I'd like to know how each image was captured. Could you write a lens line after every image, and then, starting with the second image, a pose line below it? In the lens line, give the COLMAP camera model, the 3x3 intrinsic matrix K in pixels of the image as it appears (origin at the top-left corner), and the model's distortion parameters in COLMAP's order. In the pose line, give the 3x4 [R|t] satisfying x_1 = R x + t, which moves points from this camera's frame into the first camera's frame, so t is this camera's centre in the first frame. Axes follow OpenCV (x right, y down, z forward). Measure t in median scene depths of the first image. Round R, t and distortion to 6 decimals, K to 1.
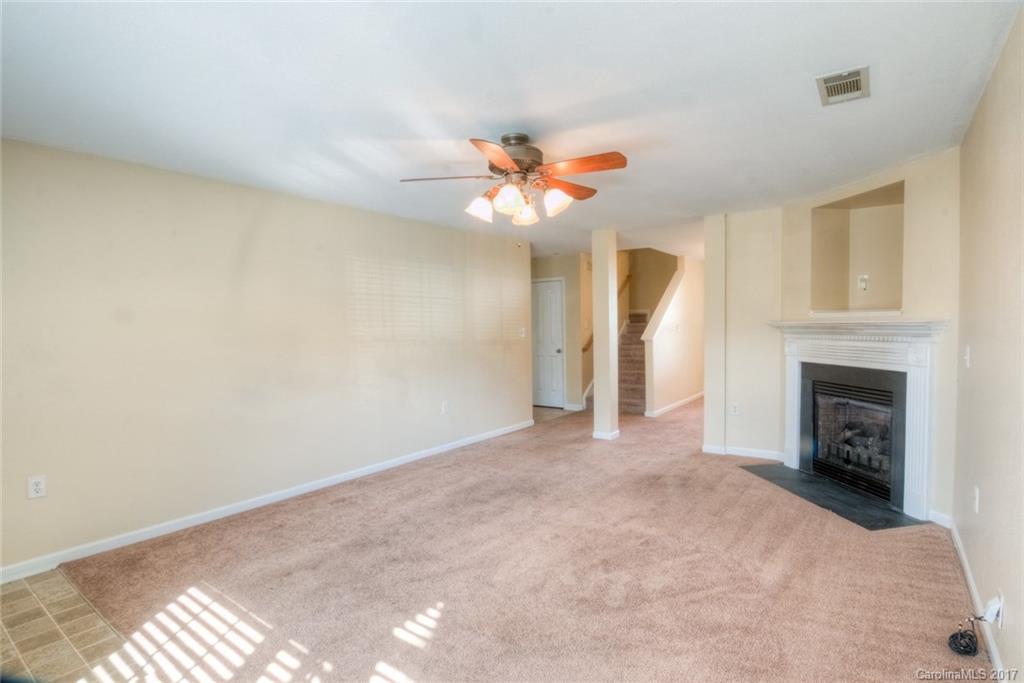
lens RADIAL K [[499.8, 0, 515.2], [0, 499.8, 345.9], [0, 0, 1]] dist [-0.034208, 0.001138]
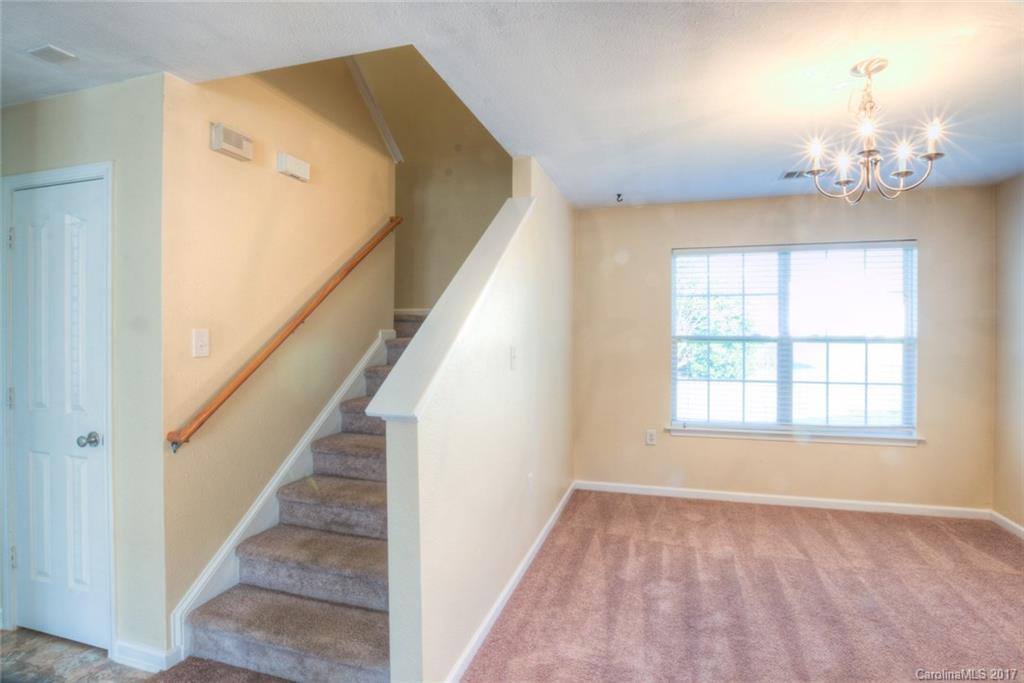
lens RADIAL K [[499.8, 0, 513.3], [0, 499.8, 337.4], [0, 0, 1]] dist [-0.034208, 0.001138]
pose [[0.946603, 0.015294, 0.322039, 0.222620], [-0.006105, 0.999545, -0.029525, -0.040121], [-0.322345, 0.025983, 0.946266, 0.693389]]
